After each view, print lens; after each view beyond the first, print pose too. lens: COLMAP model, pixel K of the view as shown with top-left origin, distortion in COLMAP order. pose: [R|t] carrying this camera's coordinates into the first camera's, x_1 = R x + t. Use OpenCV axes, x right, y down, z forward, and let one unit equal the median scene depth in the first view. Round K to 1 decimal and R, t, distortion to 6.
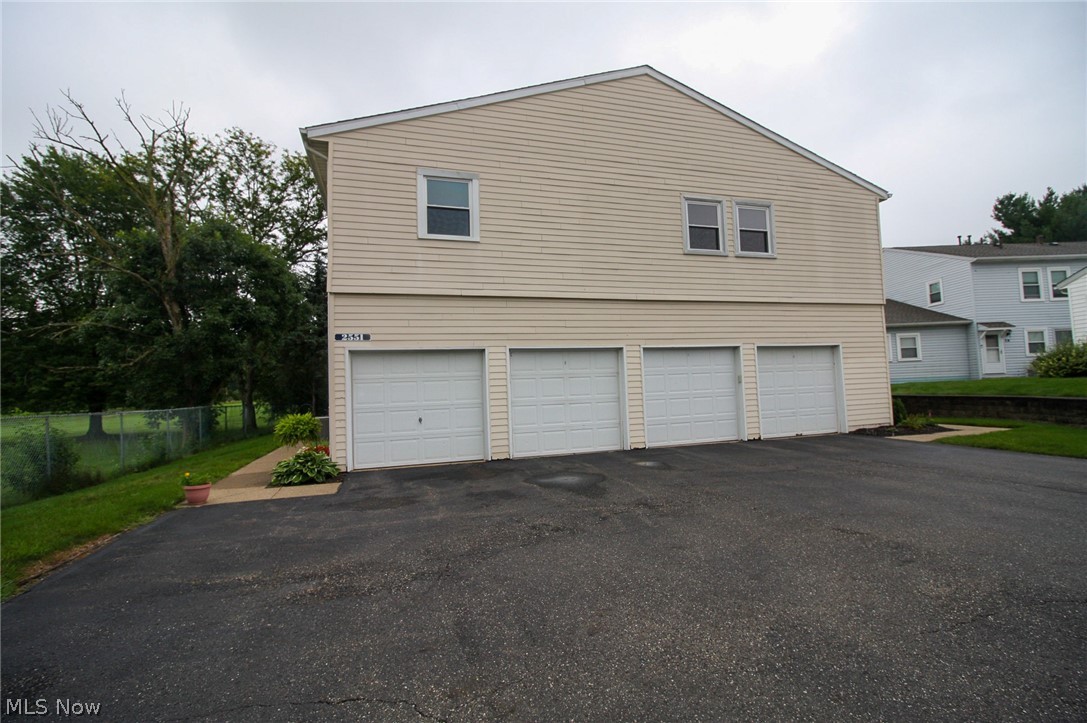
lens RADIAL K [[509.0, 0, 545.9], [0, 509.0, 353.1], [0, 0, 1]] dist [-0.011033, -0.000311]
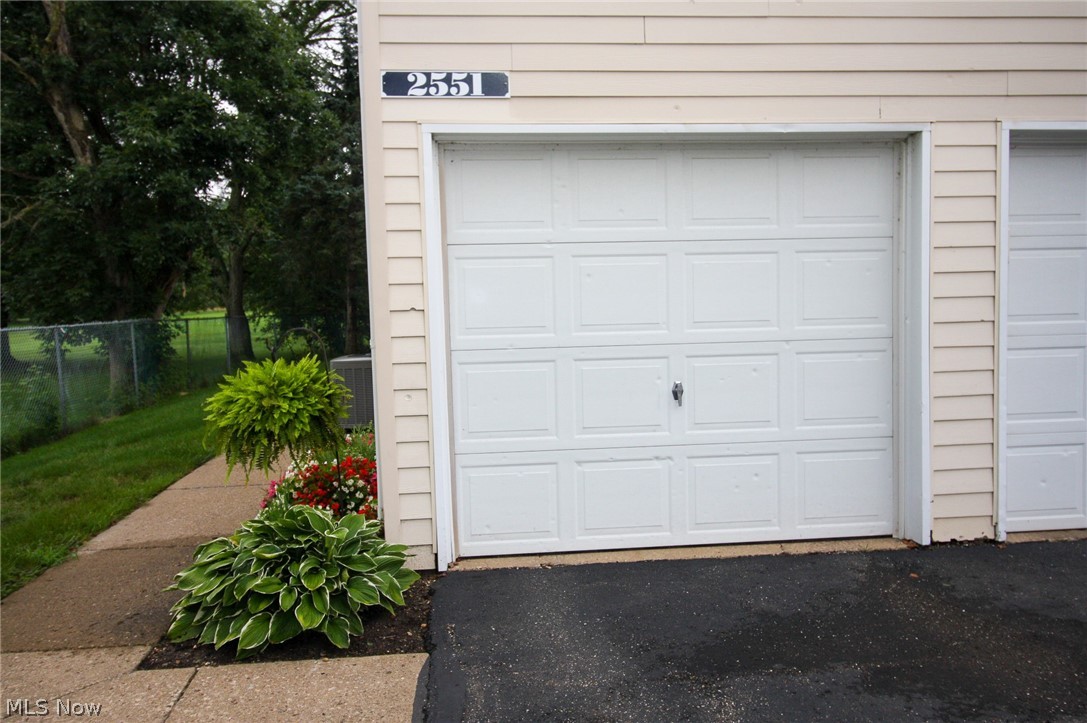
lens RADIAL K [[903.6, 0, 544.9], [0, 903.6, 364.0], [0, 0, 1]] dist [0.005258, 0.000999]
pose [[0.976138, 0.029538, -0.215134, -0.093779], [0.002640, 0.989018, 0.147771, 0.018717], [0.217137, -0.144813, 0.965340, 0.223768]]
